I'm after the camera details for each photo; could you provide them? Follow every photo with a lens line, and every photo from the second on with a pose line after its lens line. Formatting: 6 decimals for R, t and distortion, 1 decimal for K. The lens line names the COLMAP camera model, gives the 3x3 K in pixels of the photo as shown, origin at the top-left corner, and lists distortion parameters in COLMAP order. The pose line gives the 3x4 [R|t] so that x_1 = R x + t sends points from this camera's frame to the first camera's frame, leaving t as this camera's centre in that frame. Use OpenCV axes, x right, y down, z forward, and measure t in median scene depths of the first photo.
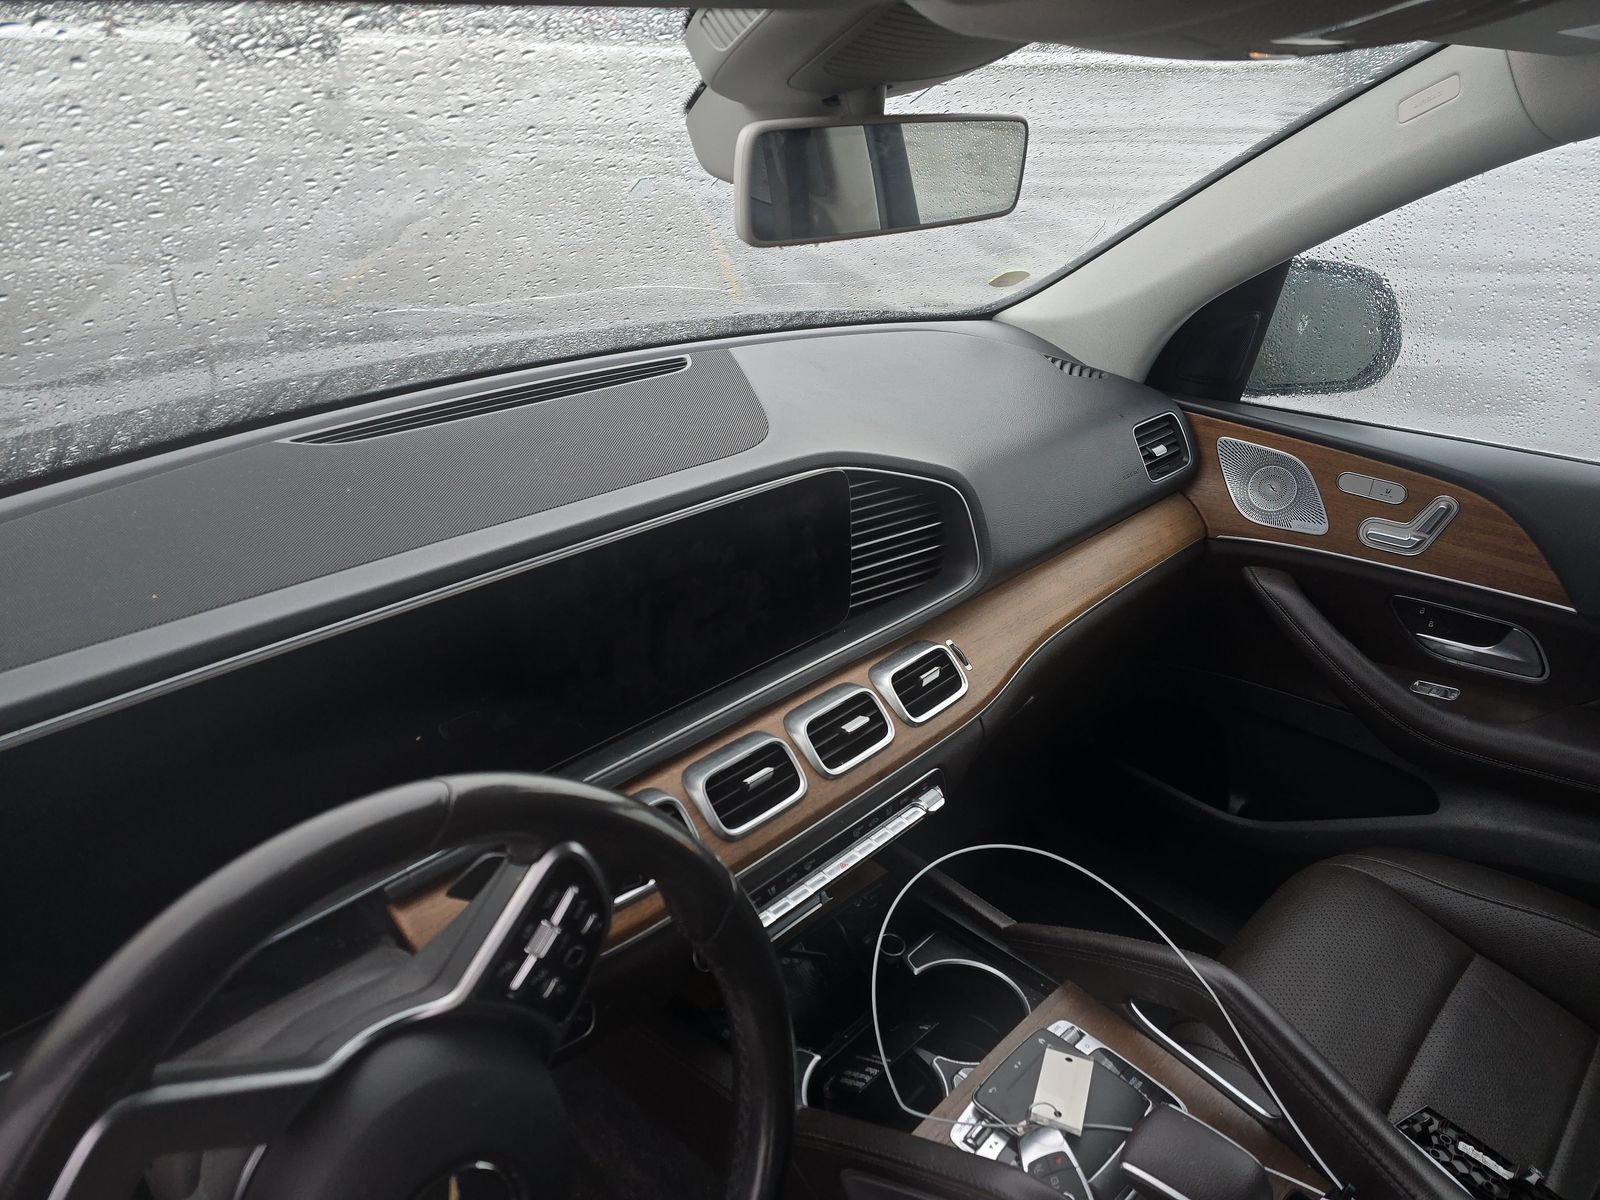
lens RADIAL K [[1063.9, 0, 804.8], [0, 1063.9, 601.1], [0, 0, 1]] dist [0.074880, -0.078577]
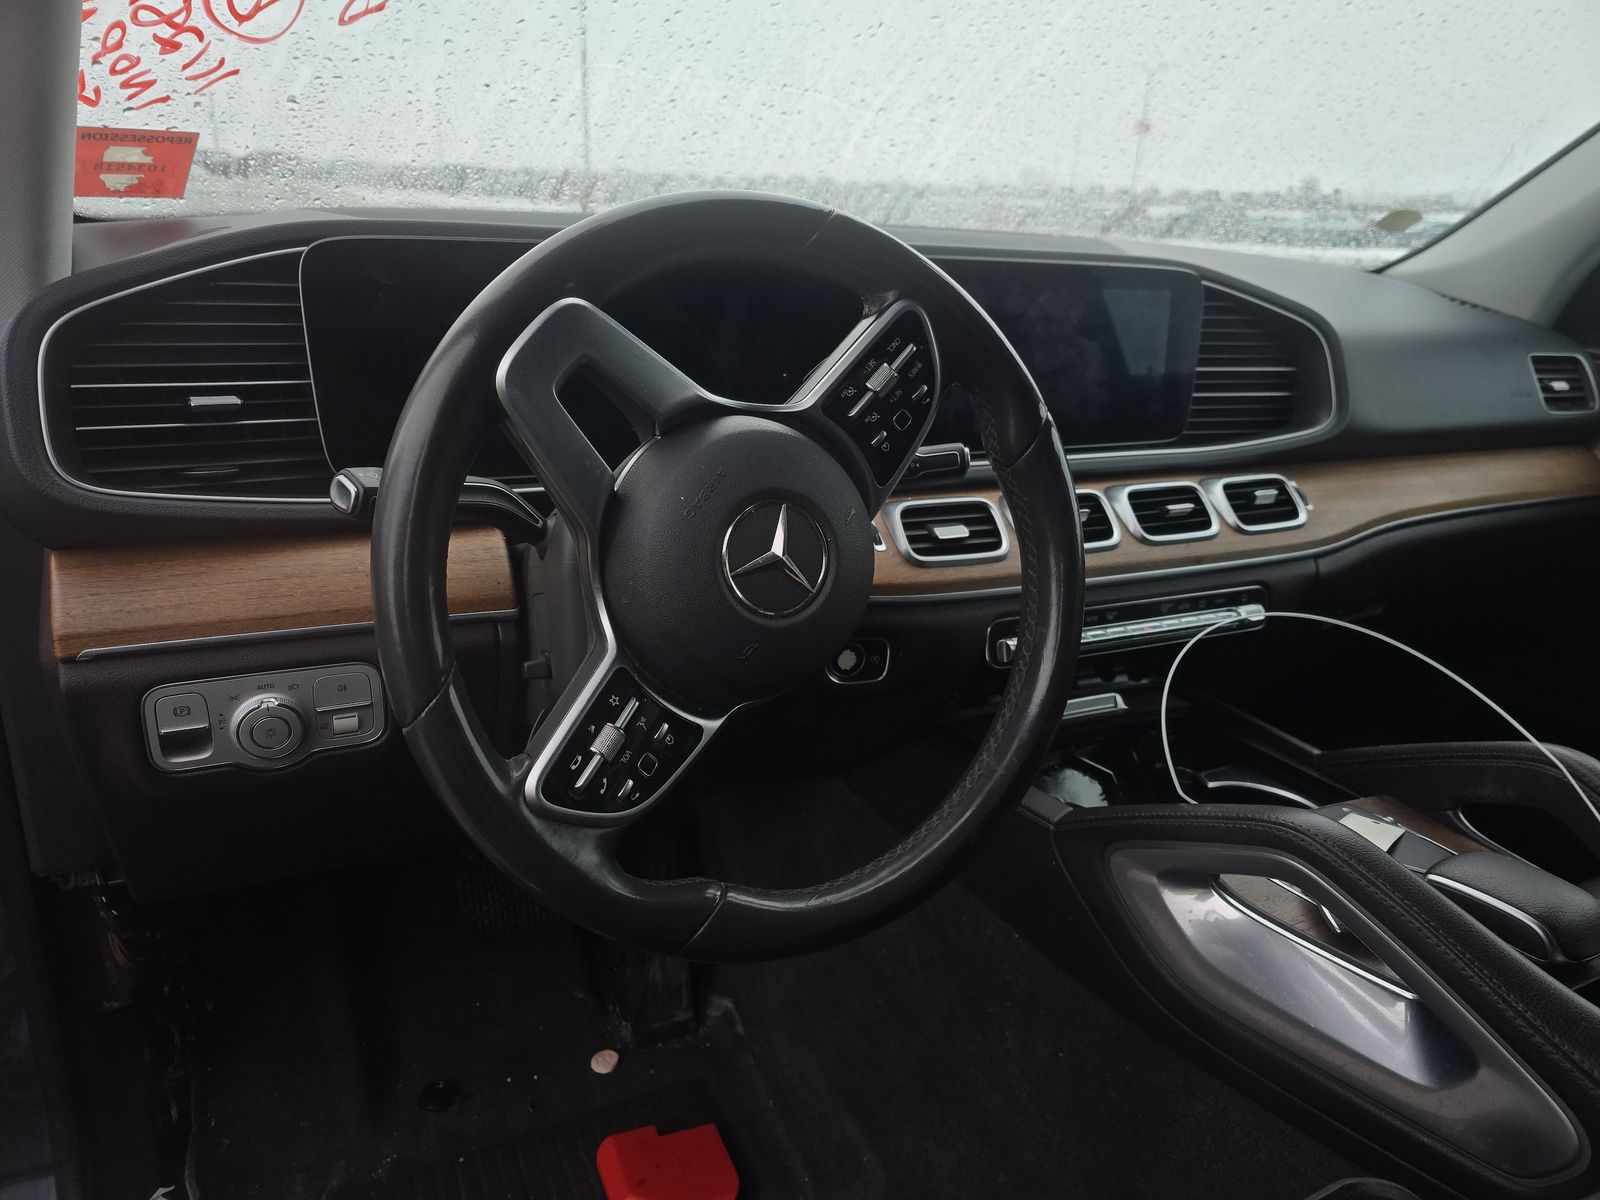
lens RADIAL K [[1063.9, 0, 804.8], [0, 1063.9, 601.1], [0, 0, 1]] dist [0.074880, -0.078577]
pose [[0.942977, 0.128813, -0.306922, 0.027918], [-0.176253, 0.975437, -0.132131, 0.300624], [0.282362, 0.178692, 0.942518, -0.035127]]
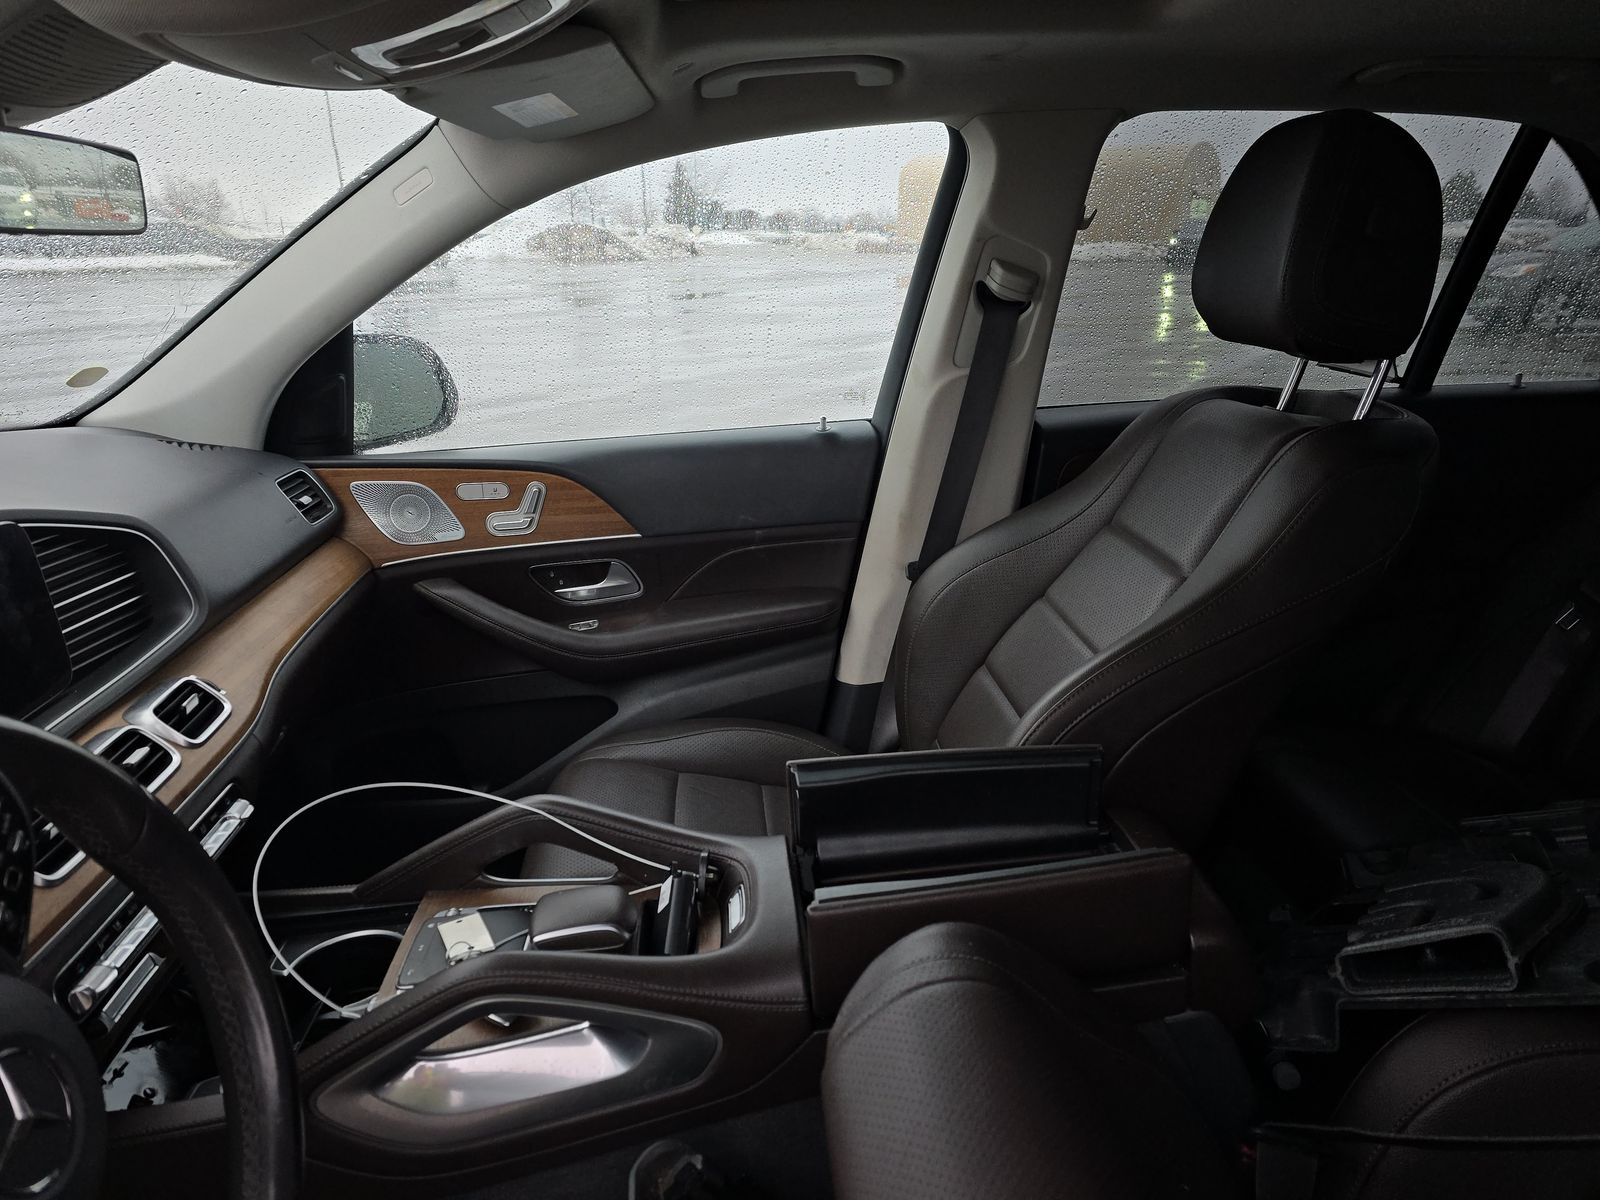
lens RADIAL K [[1063.9, 0, 804.8], [0, 1063.9, 601.1], [0, 0, 1]] dist [0.074880, -0.078577]
pose [[0.652677, -0.271886, 0.707171, -0.164695], [0.376837, 0.926242, 0.008314, 0.155698], [-0.657272, 0.261063, 0.706993, -0.115864]]
